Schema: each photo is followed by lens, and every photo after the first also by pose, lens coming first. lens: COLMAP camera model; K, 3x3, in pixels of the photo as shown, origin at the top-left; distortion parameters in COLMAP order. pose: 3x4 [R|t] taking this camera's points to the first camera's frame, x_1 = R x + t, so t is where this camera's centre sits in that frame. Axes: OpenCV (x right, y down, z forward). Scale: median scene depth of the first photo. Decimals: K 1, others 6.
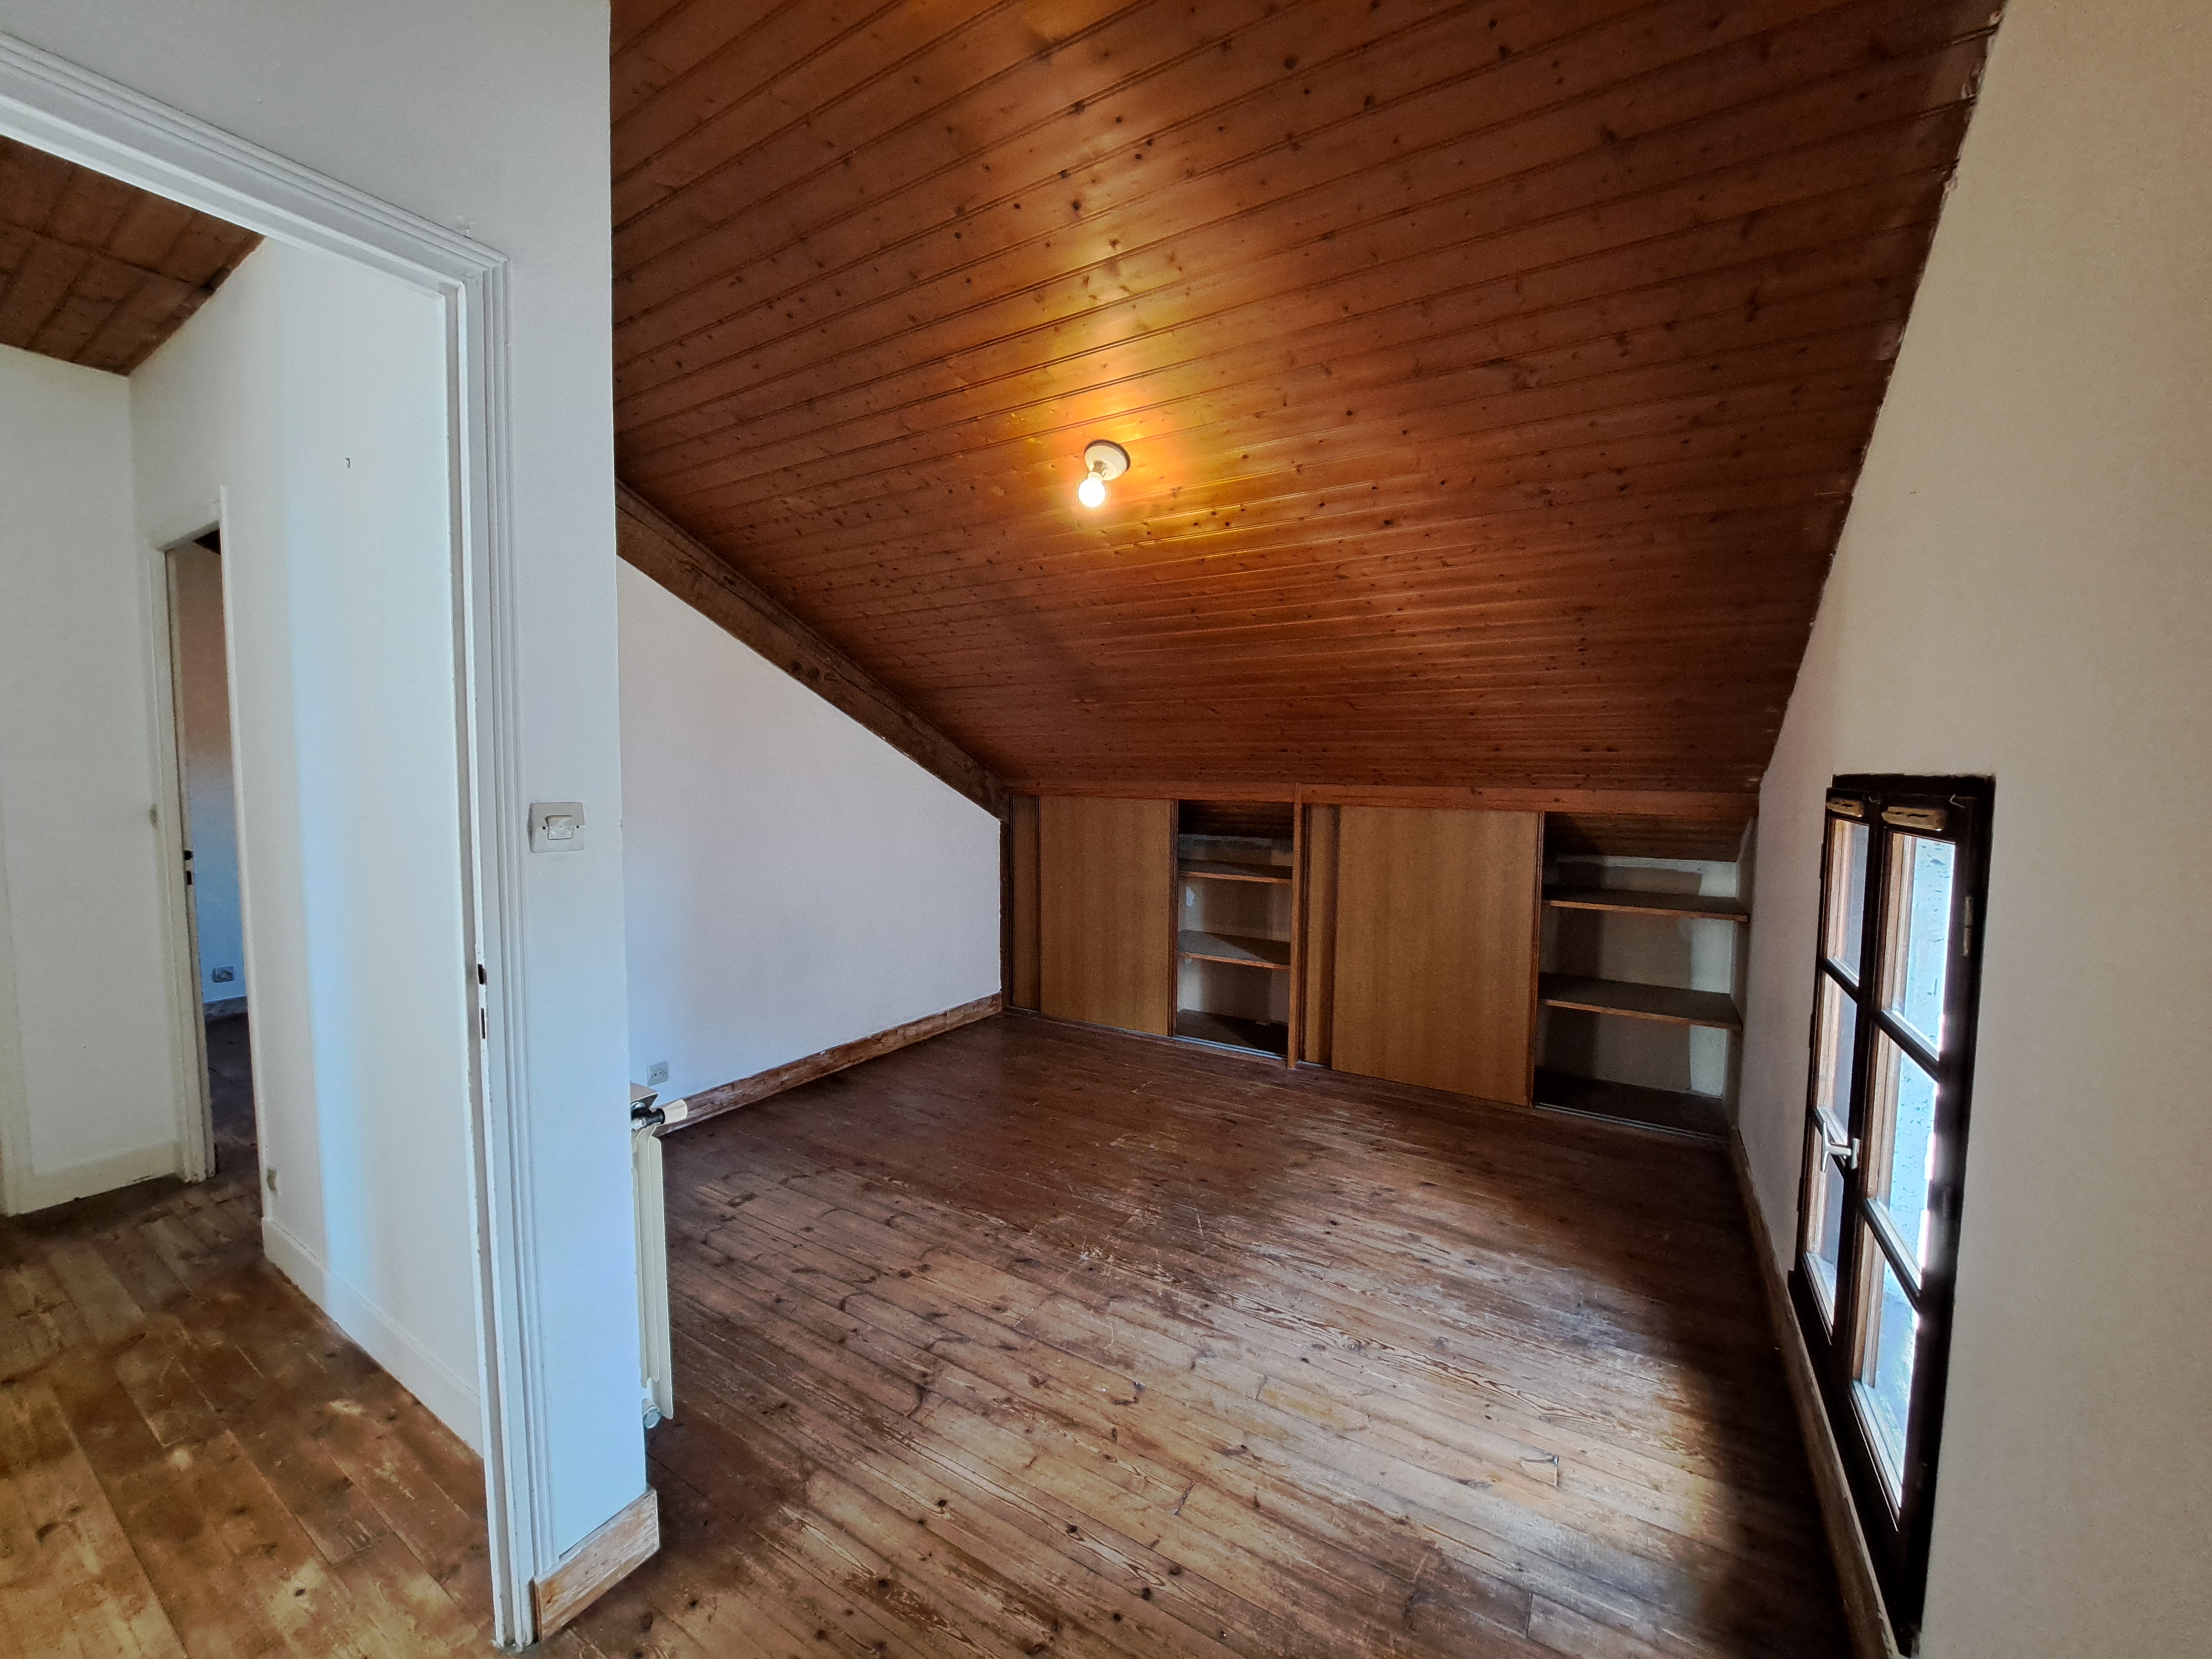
lens RADIAL K [[869.6, 0, 1095.7], [0, 869.6, 828.8], [0, 0, 1]] dist [-0.012451, -0.001205]
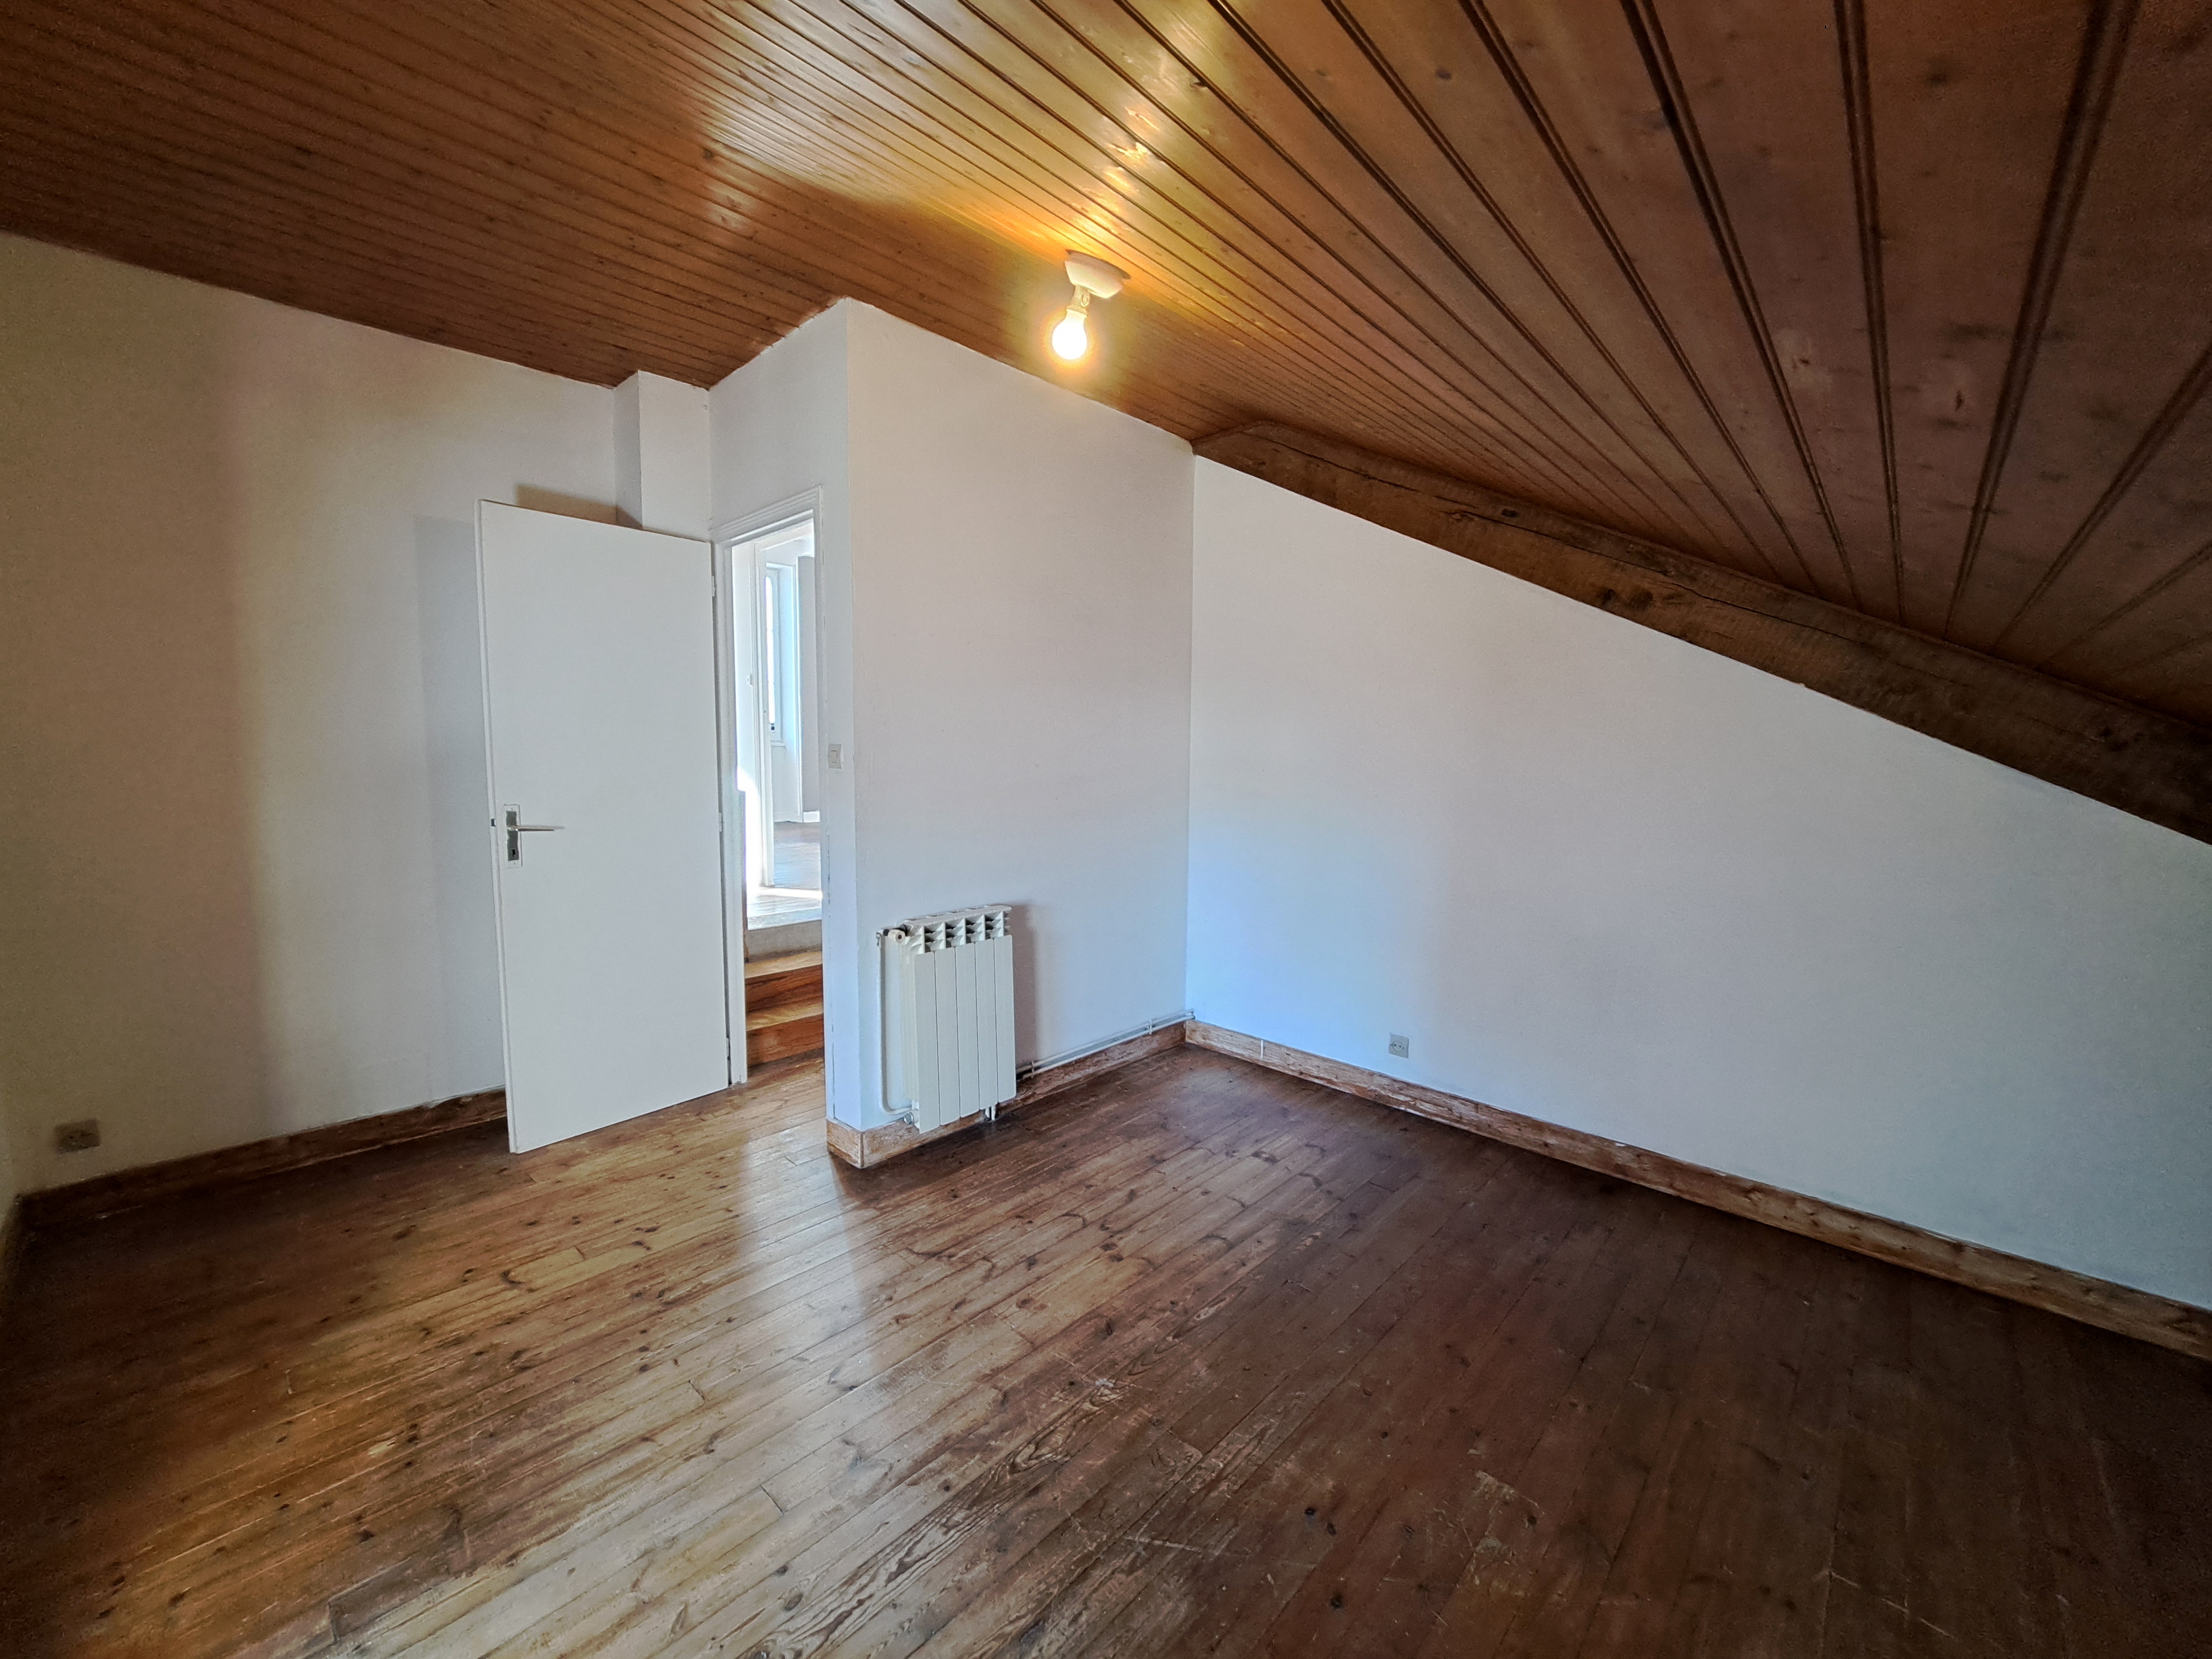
lens RADIAL K [[869.6, 0, 1097.9], [0, 869.6, 818.7], [0, 0, 1]] dist [-0.012451, -0.001205]
pose [[-0.200180, 0.079180, -0.976554, 0.737053], [-0.084080, 0.991664, 0.097640, -0.059764], [0.976145, 0.101654, -0.191853, 1.196352]]
